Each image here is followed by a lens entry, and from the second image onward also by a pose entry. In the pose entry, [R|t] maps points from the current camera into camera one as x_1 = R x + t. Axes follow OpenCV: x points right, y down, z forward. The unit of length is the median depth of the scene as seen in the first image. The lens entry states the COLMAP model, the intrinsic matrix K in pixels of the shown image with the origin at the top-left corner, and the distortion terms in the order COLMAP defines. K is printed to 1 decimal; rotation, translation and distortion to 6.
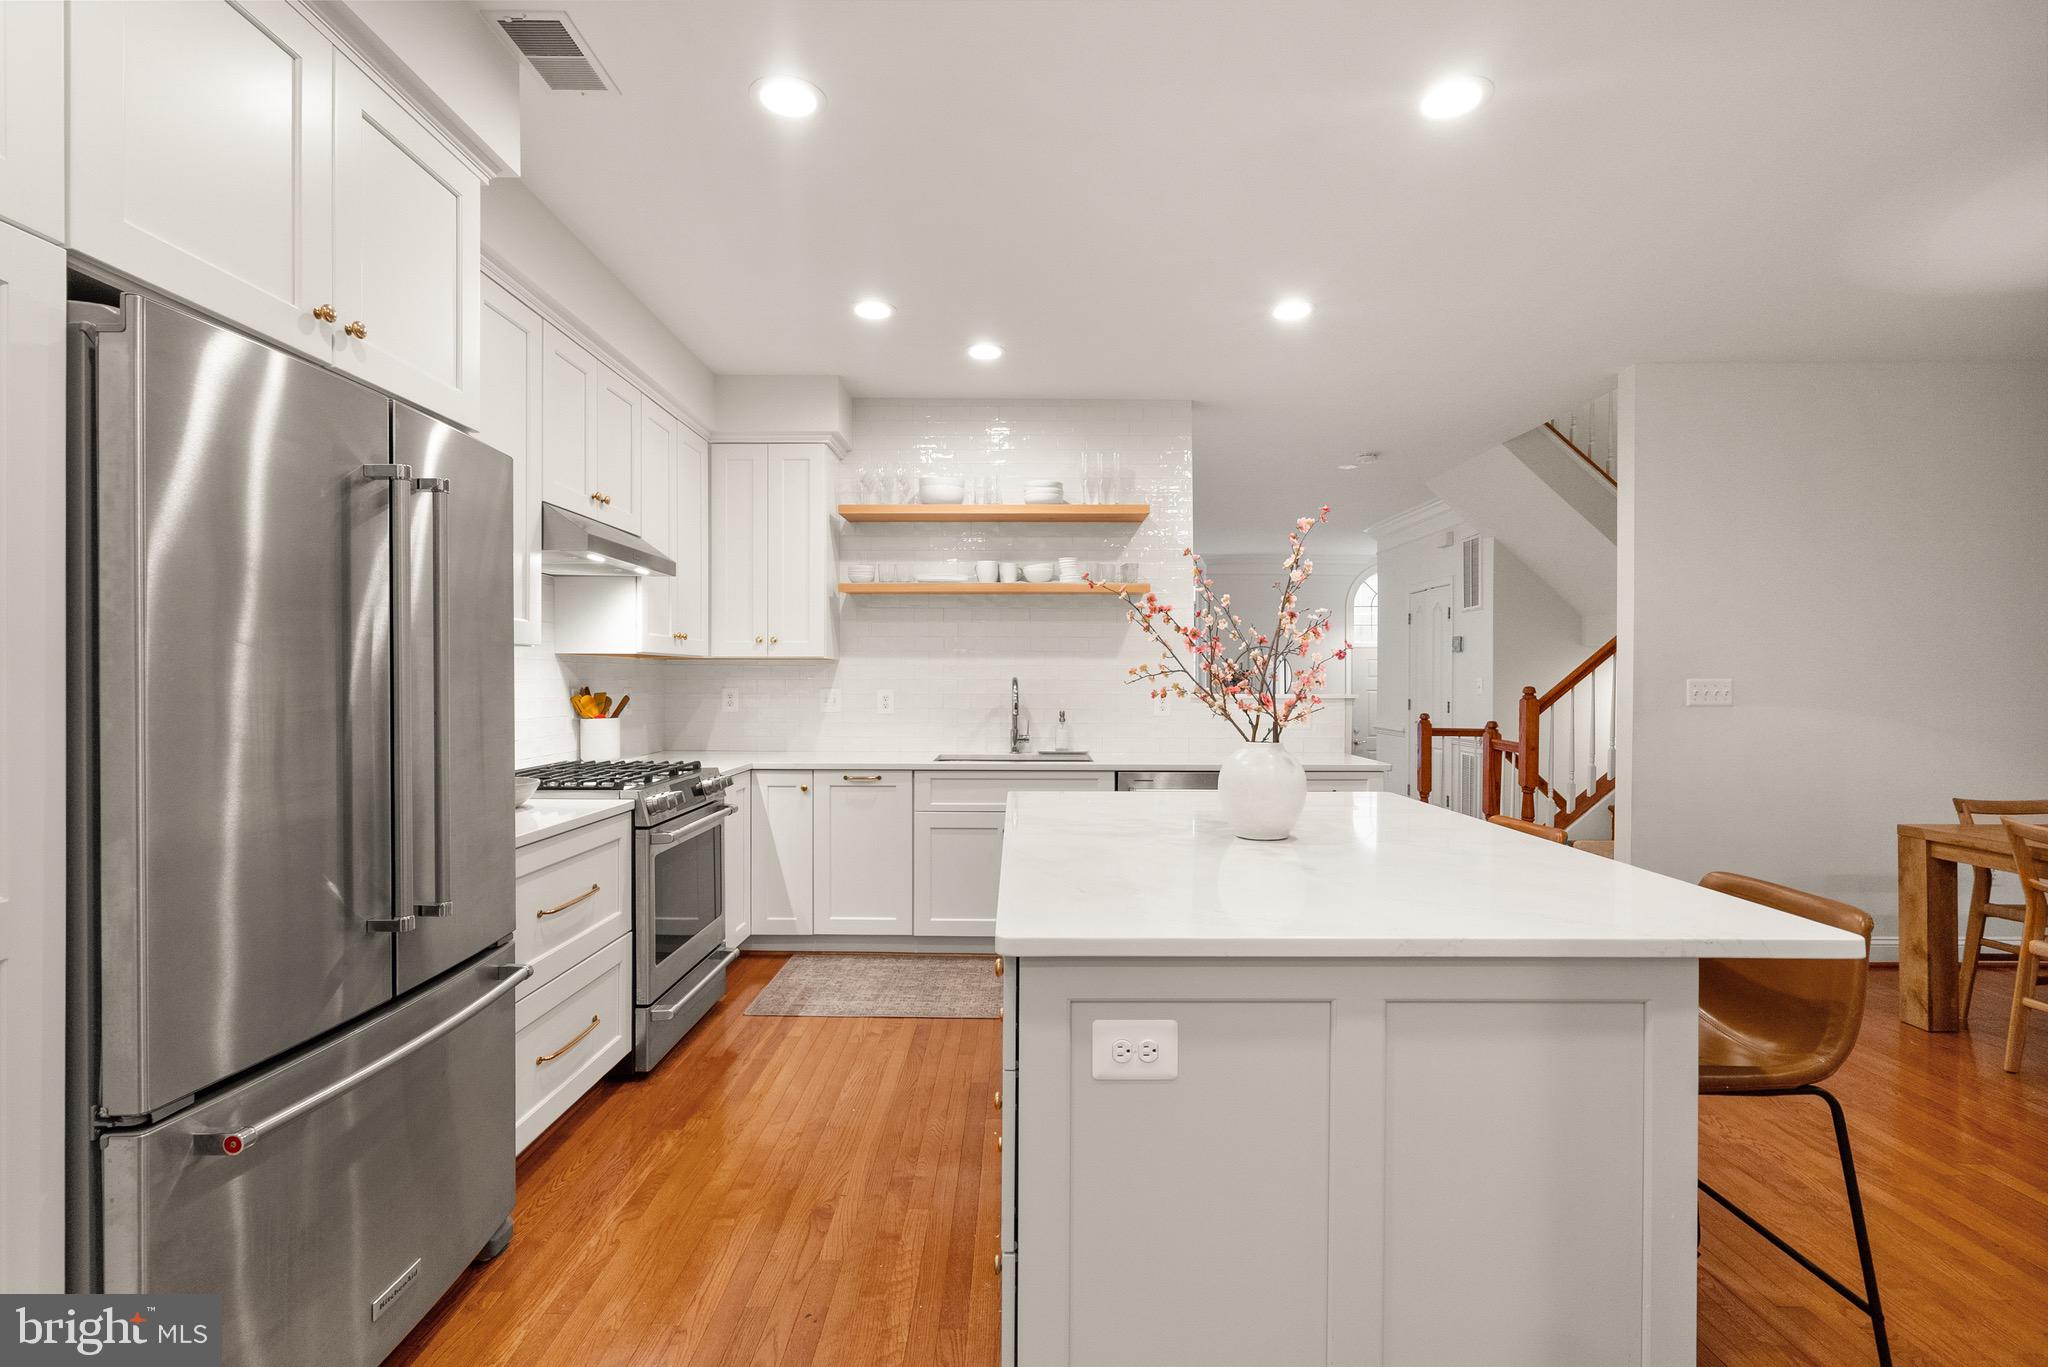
lens RADIAL K [[936.0, 0, 1014.8], [0, 936.0, 687.1], [0, 0, 1]] dist [-0.001618, 0.000573]
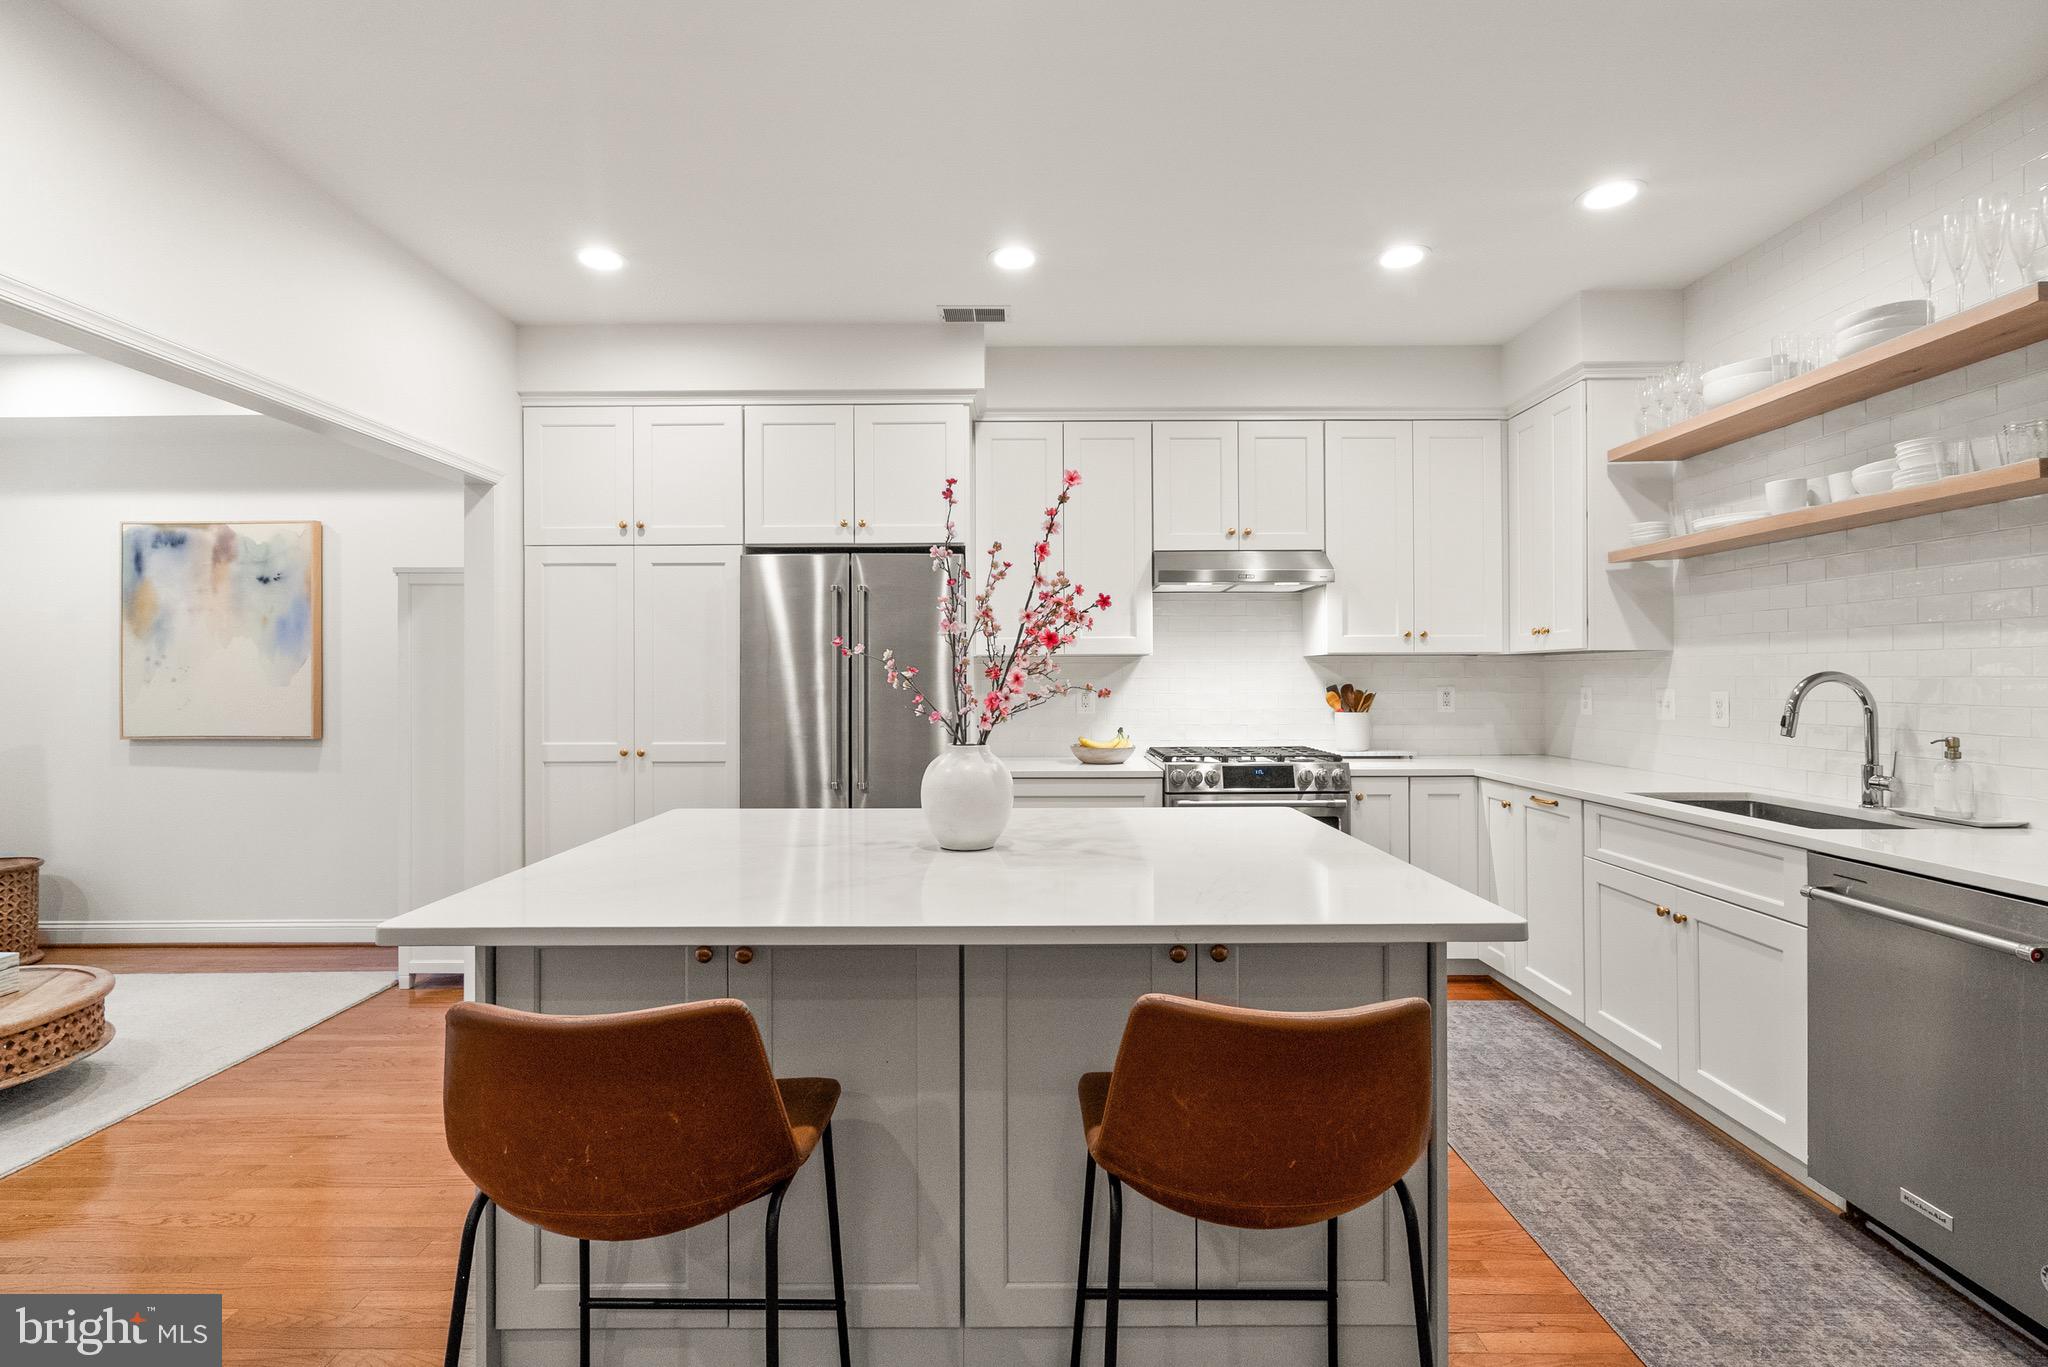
lens RADIAL K [[943.7, 0, 1020.6], [0, 943.7, 676.7], [0, 0, 1]] dist [-0.002669, 0.001593]
pose [[0.001637, -0.003161, -0.999994, 0.634389], [-0.006843, 0.999972, -0.003172, -0.002657], [0.999975, 0.006848, 0.001615, 0.555390]]
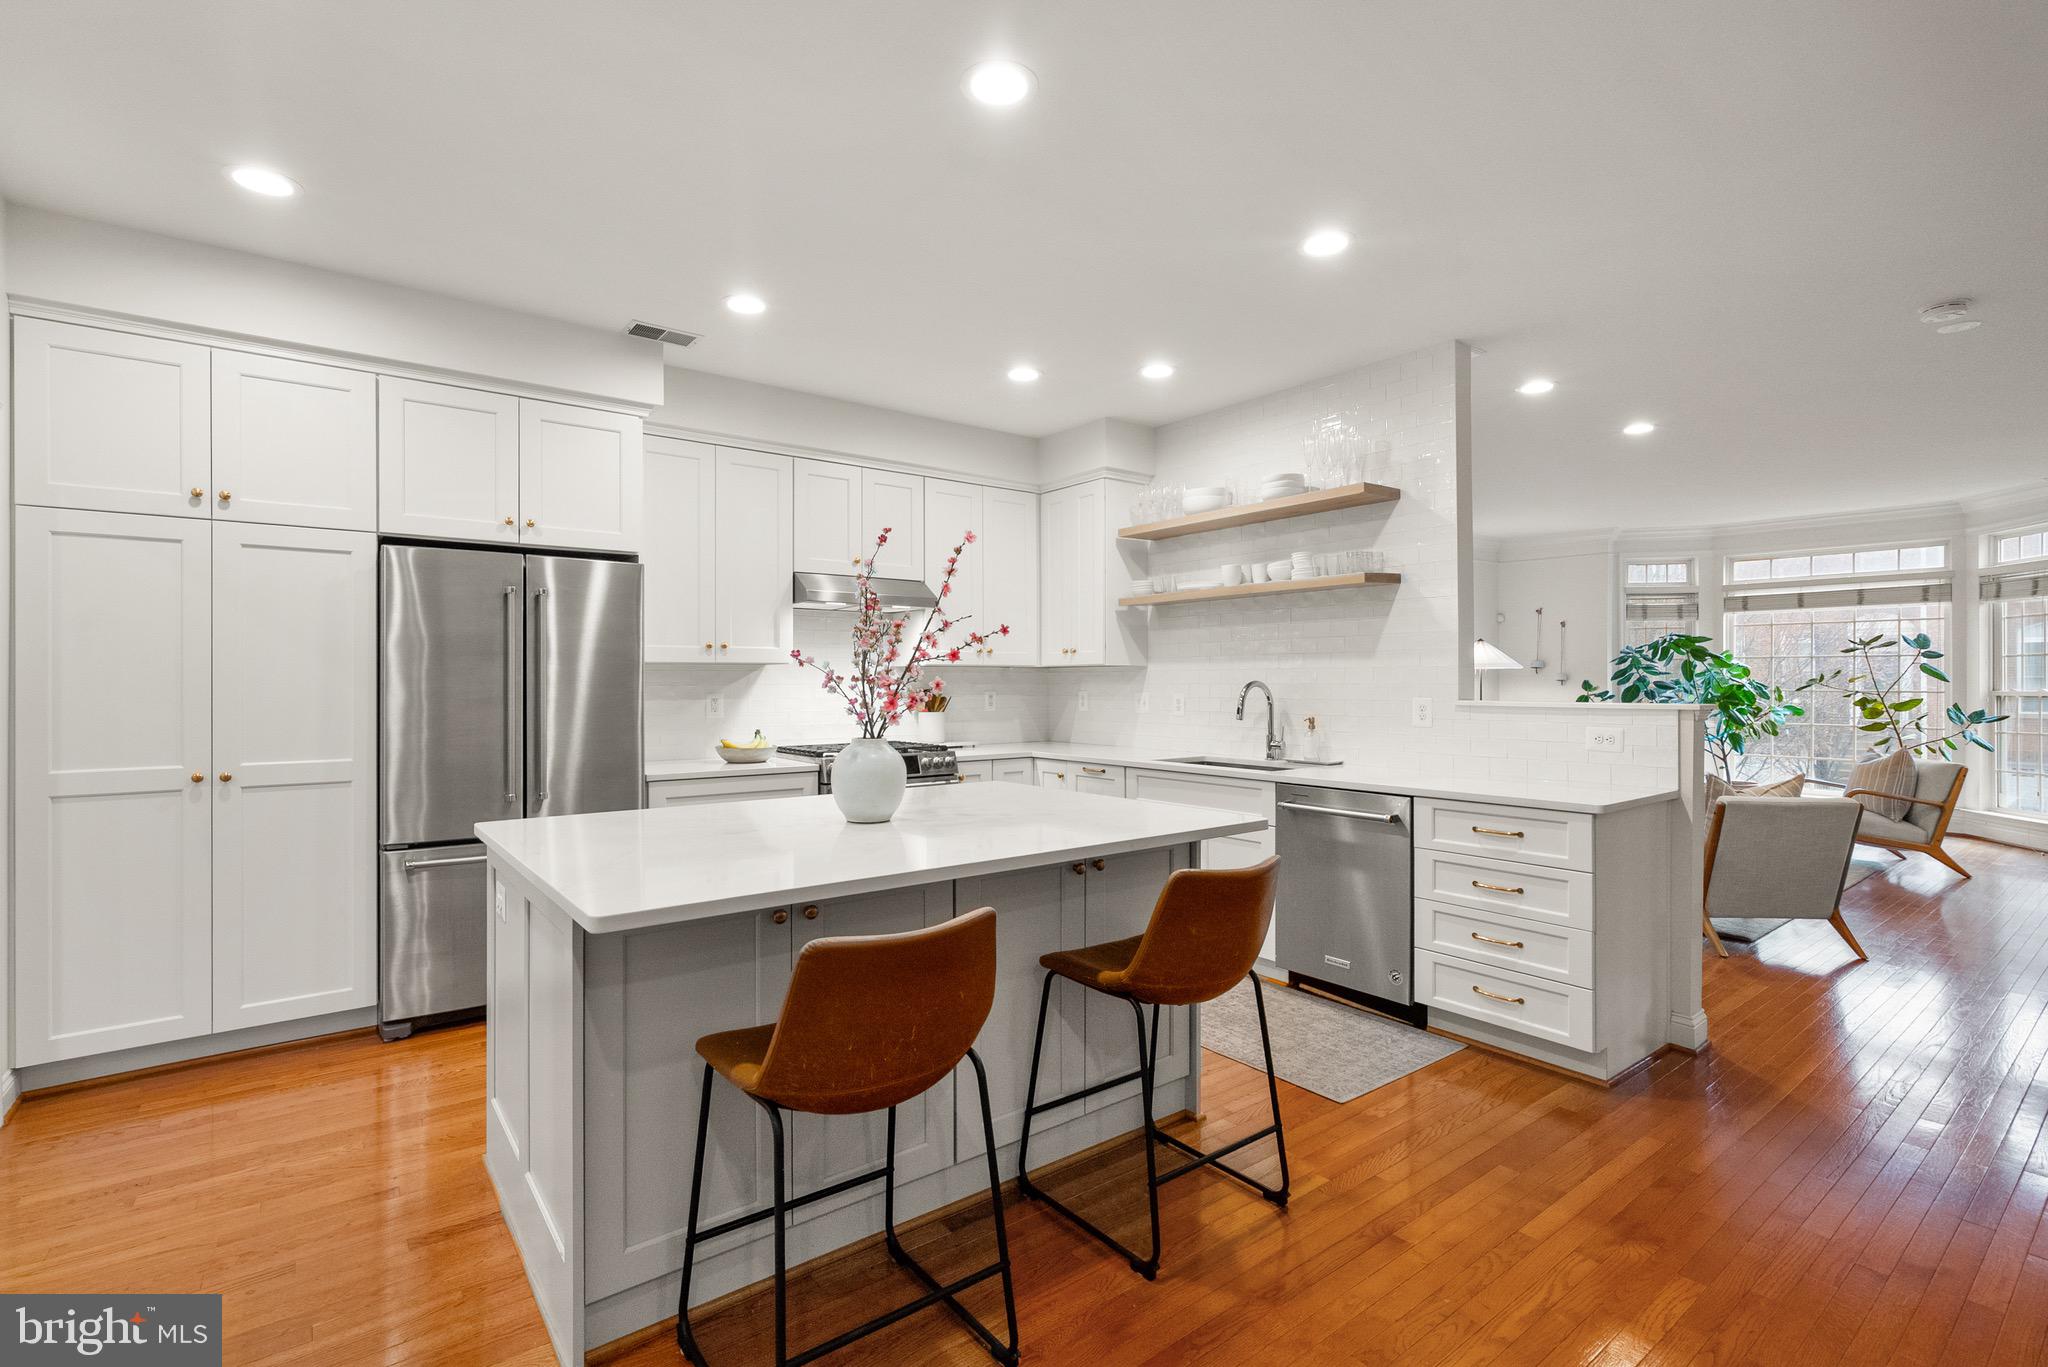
lens RADIAL K [[932.3, 0, 1024.0], [0, 932.3, 683.5], [0, 0, 1]] dist [-0.006261, 0.000452]
pose [[0.613695, -0.002258, -0.789540, 0.680775], [-0.004426, 0.999970, -0.006299, -0.000844], [0.789531, 0.007360, 0.613667, 0.236322]]
